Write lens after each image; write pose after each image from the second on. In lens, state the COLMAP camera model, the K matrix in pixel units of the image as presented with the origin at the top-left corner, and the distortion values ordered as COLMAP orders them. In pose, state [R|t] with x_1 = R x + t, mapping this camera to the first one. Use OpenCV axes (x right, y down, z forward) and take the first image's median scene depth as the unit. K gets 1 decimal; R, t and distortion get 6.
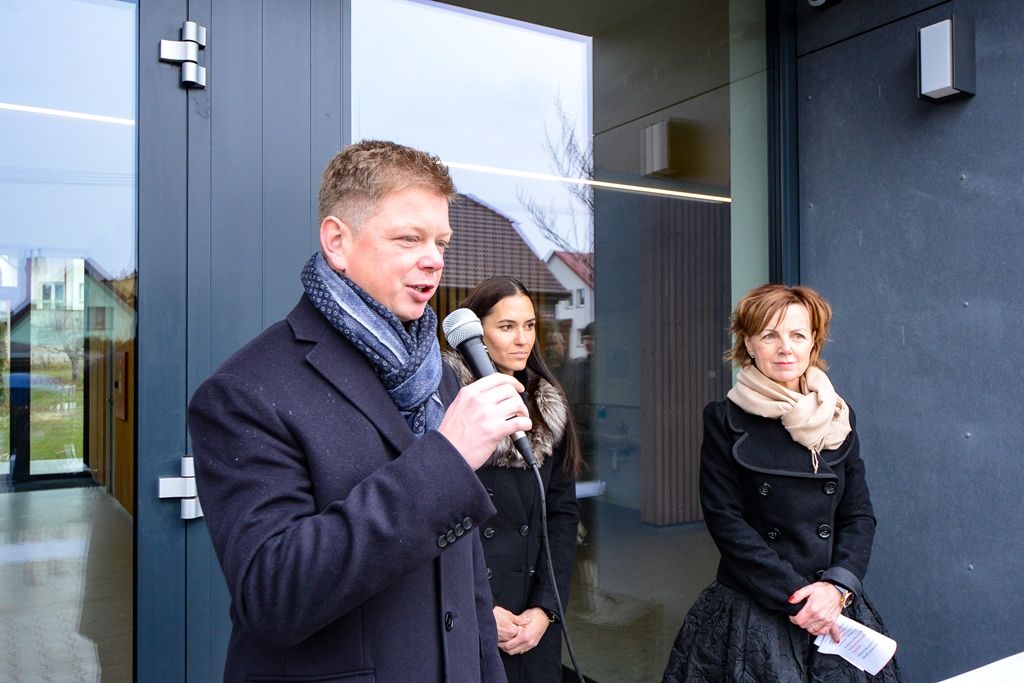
lens RADIAL K [[818.9, 0, 512.0], [0, 818.9, 341.5], [0, 0, 1]] dist [0.000219, 0.000666]
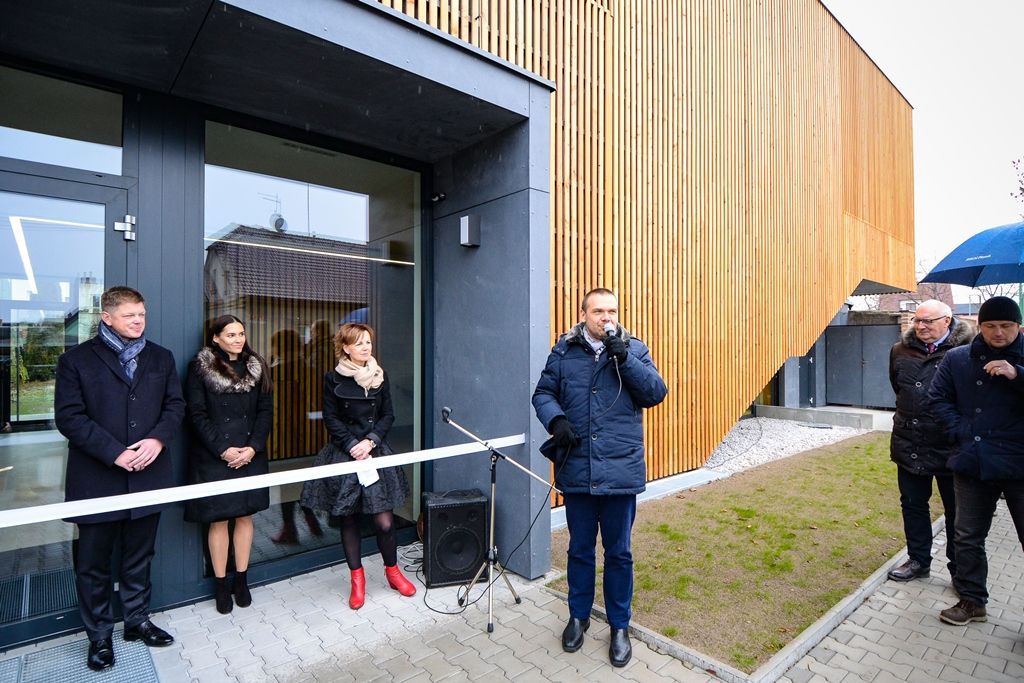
lens RADIAL K [[540.2, 0, 511.0], [0, 540.2, 357.1], [0, 0, 1]] dist [-0.020581, -0.000264]
pose [[0.997671, 0.015665, 0.066381, 0.683071], [-0.016870, 0.999702, 0.017638, -0.006201], [-0.066085, -0.018717, 0.997638, -0.720249]]
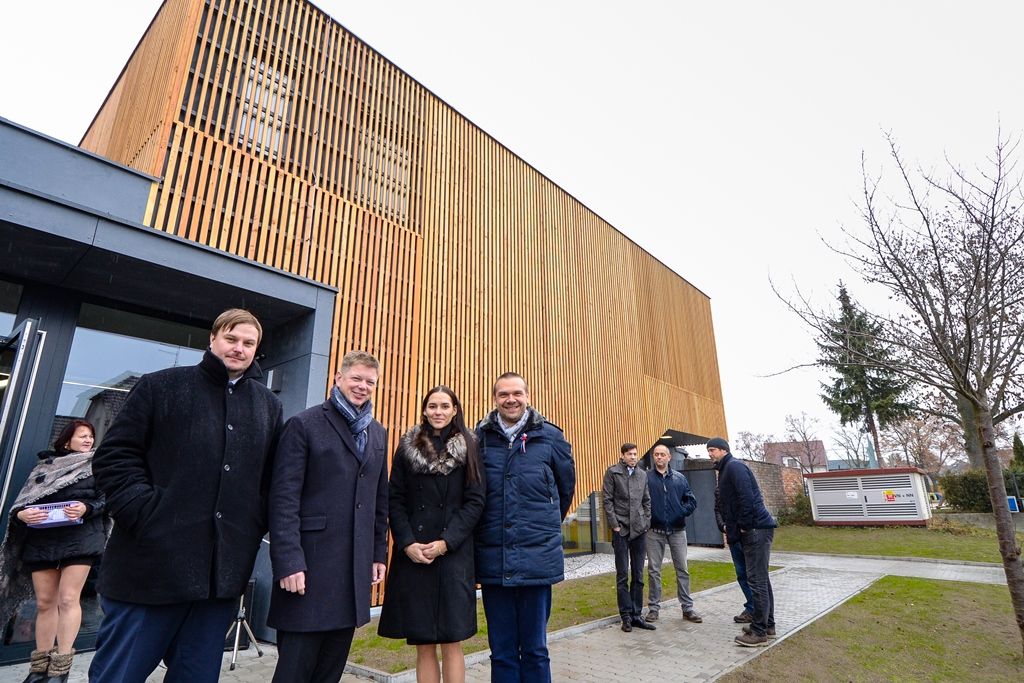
lens RADIAL K [[535.1, 0, 512.0], [0, 535.1, 341.5], [0, 0, 1]] dist [-0.002217, -0.000890]
pose [[0.973306, 0.075571, 0.216711, 1.236232], [-0.008803, 0.955832, -0.293782, 0.183273], [-0.229340, 0.284032, 0.930983, -1.659081]]
